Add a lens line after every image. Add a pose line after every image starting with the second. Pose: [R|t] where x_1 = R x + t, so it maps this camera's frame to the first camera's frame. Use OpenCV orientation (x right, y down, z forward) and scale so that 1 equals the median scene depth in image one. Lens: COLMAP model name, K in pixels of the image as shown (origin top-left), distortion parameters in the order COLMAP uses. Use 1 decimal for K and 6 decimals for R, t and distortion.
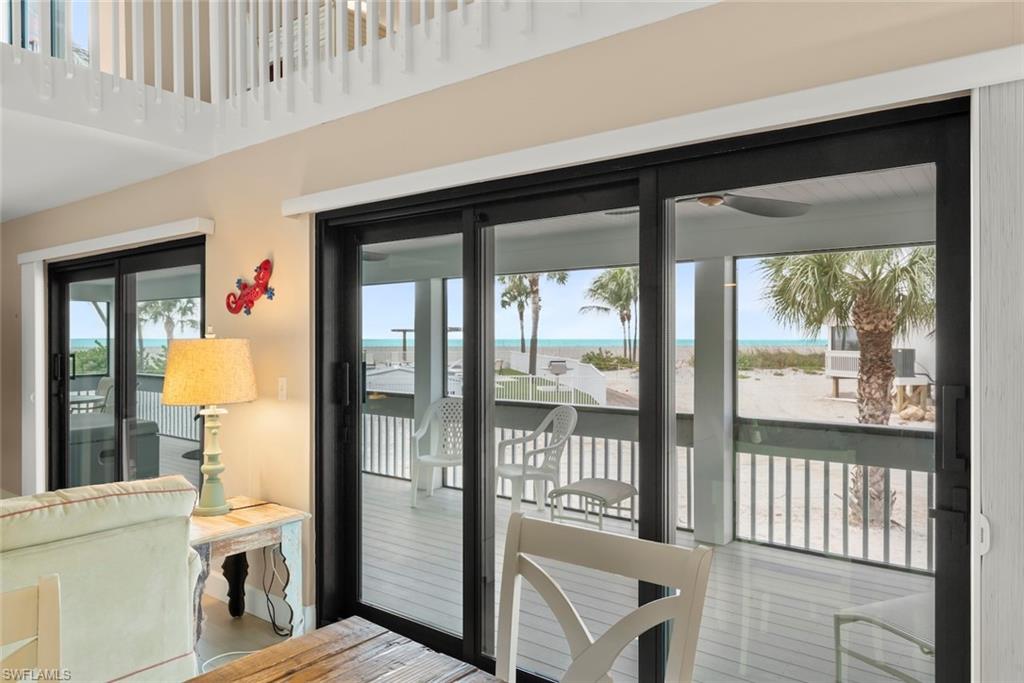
lens RADIAL K [[666.4, 0, 511.6], [0, 666.4, 343.7], [0, 0, 1]] dist [0.002562, 0.001213]
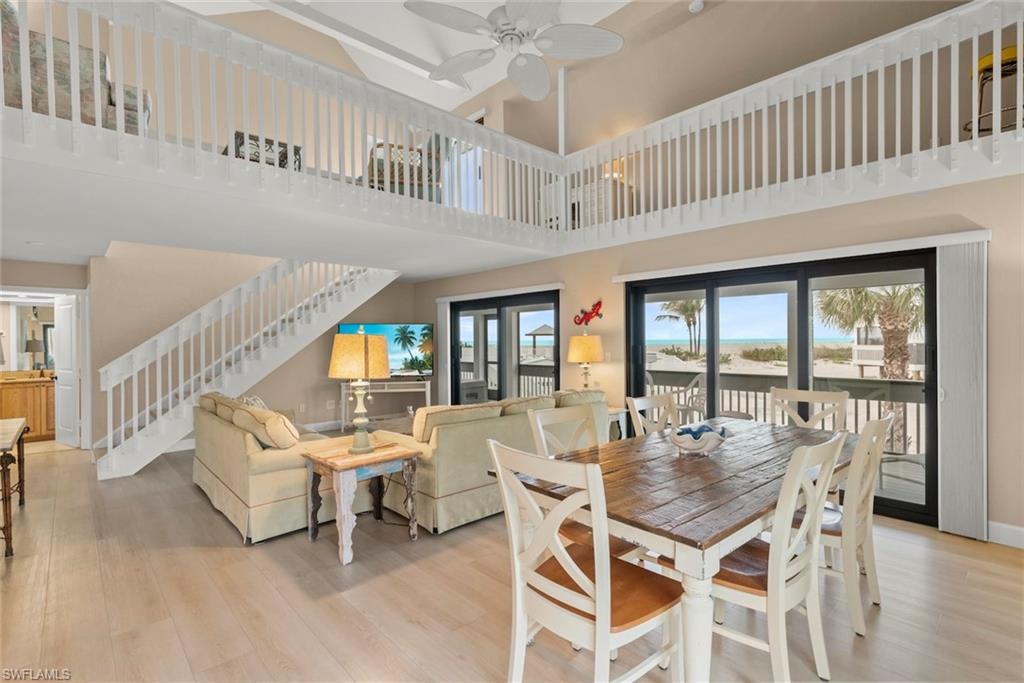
lens RADIAL K [[475.5, 0, 513.3], [0, 475.5, 344.3], [0, 0, 1]] dist [0.002063, 0.000537]
pose [[0.984885, -0.008179, -0.173015, -0.118215], [0.008365, 0.999965, 0.000346, 0.006037], [0.173006, -0.001788, 0.984919, -0.208040]]
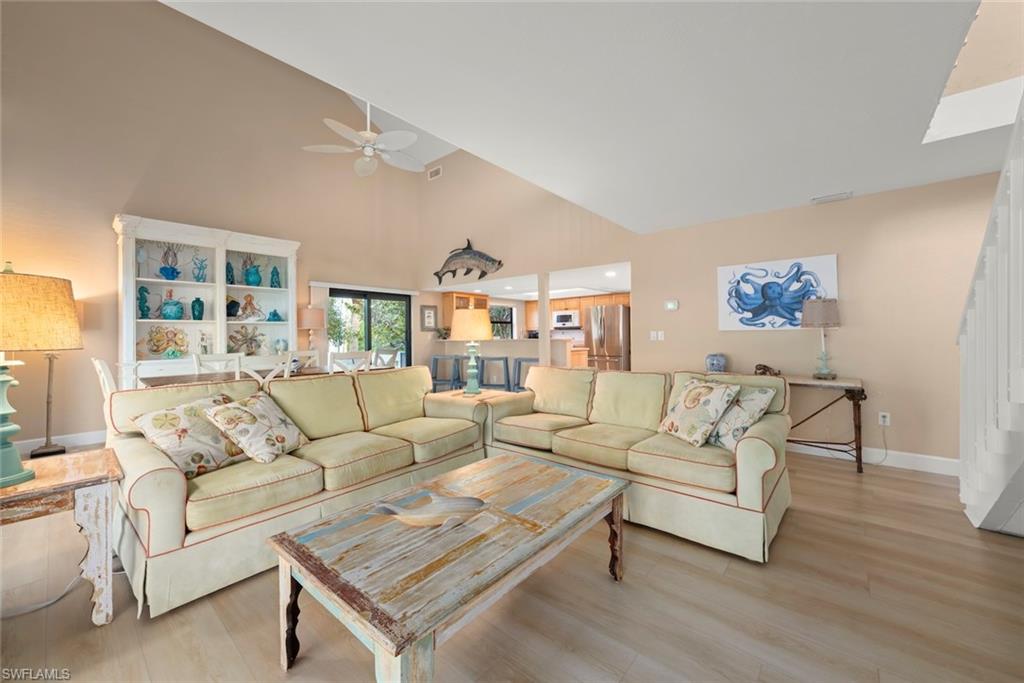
lens RADIAL K [[388.6, 0, 515.8], [0, 388.6, 334.9], [0, 0, 1]] dist [-0.000003, -0.000084]
pose [[-0.998613, 0.008108, 0.052019, -0.323165], [0.008473, 0.999941, 0.006809, 0.020147], [-0.051960, 0.007240, -0.998623, 0.417416]]
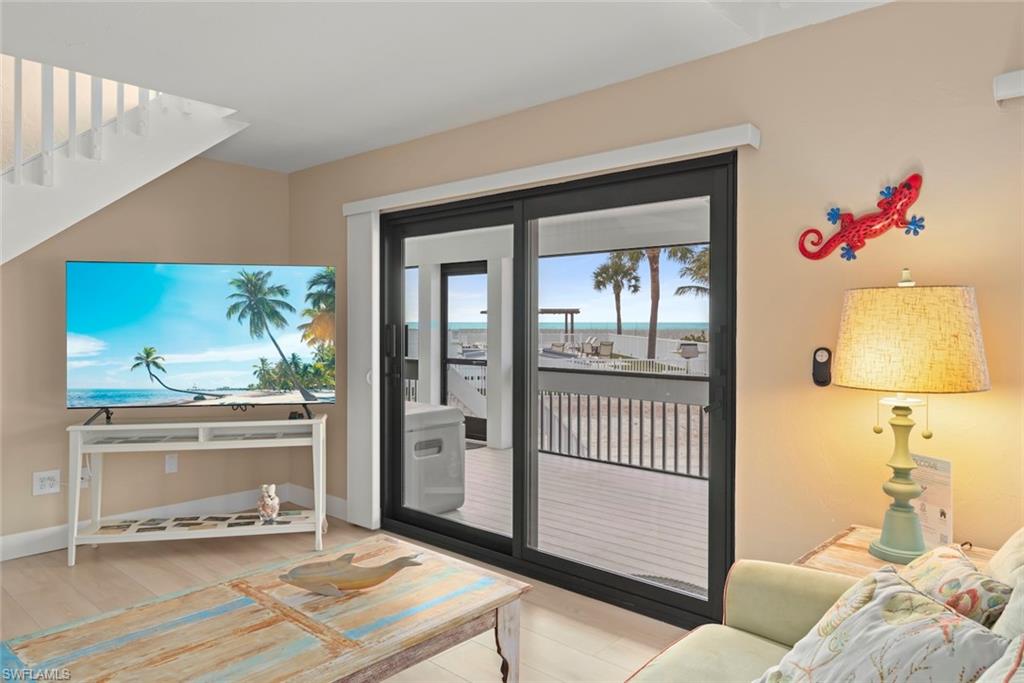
lens RADIAL K [[681.1, 0, 513.4], [0, 681.1, 325.2], [0, 0, 1]] dist [0.003438, 0.002648]
pose [[0.995970, 0.002725, -0.089650, -0.221324], [-0.002975, 0.999992, -0.002662, 0.008641], [0.089642, 0.002918, 0.995970, 0.088825]]
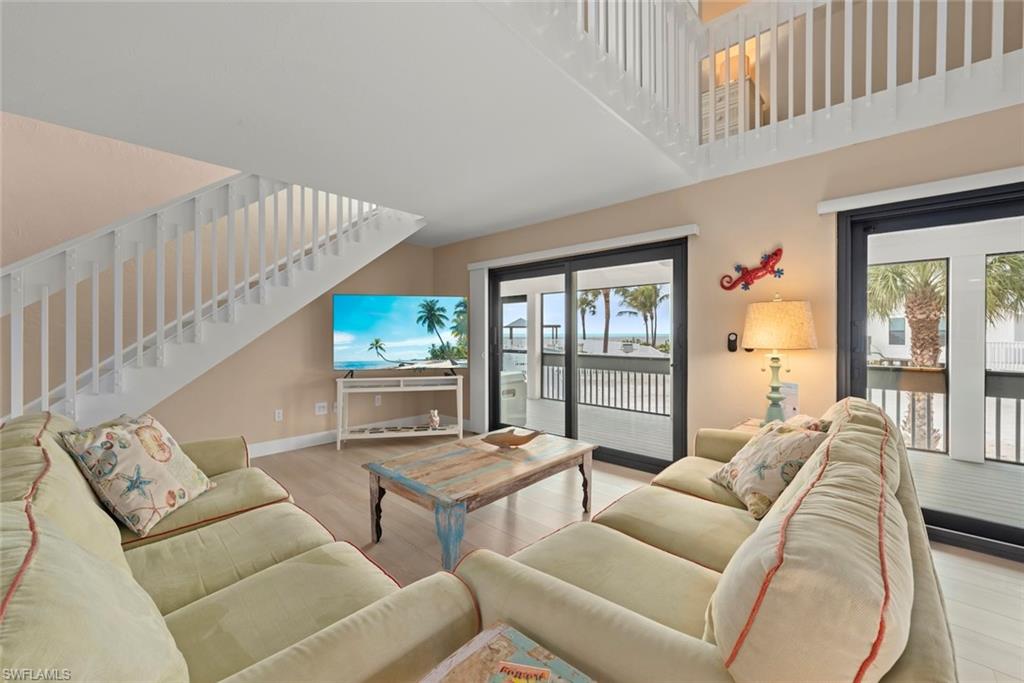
lens RADIAL K [[403.7, 0, 513.2], [0, 403.7, 335.4], [0, 0, 1]] dist [0.000936, 0.000000]
pose [[0.994769, -0.001765, -0.102136, -0.261015], [0.001524, 0.999996, -0.002441, 0.017538], [0.102139, 0.002273, 0.994767, 0.033151]]
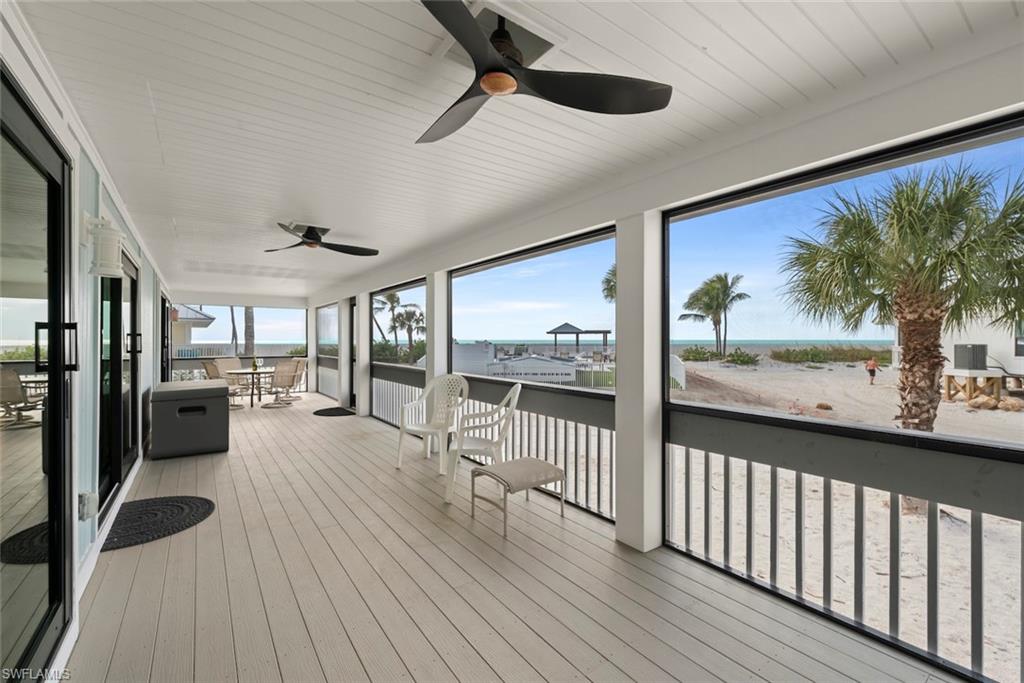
lens RADIAL K [[431.1, 0, 512.0], [0, 431.1, 341.5], [0, 0, 1]] dist [0.001565, 0.000489]
pose [[0.955915, 0.000000, -0.293643, 0.149765], [-0.001201, 0.999992, -0.003912, 0.016567], [0.293641, 0.004093, 0.955907, 0.198760]]
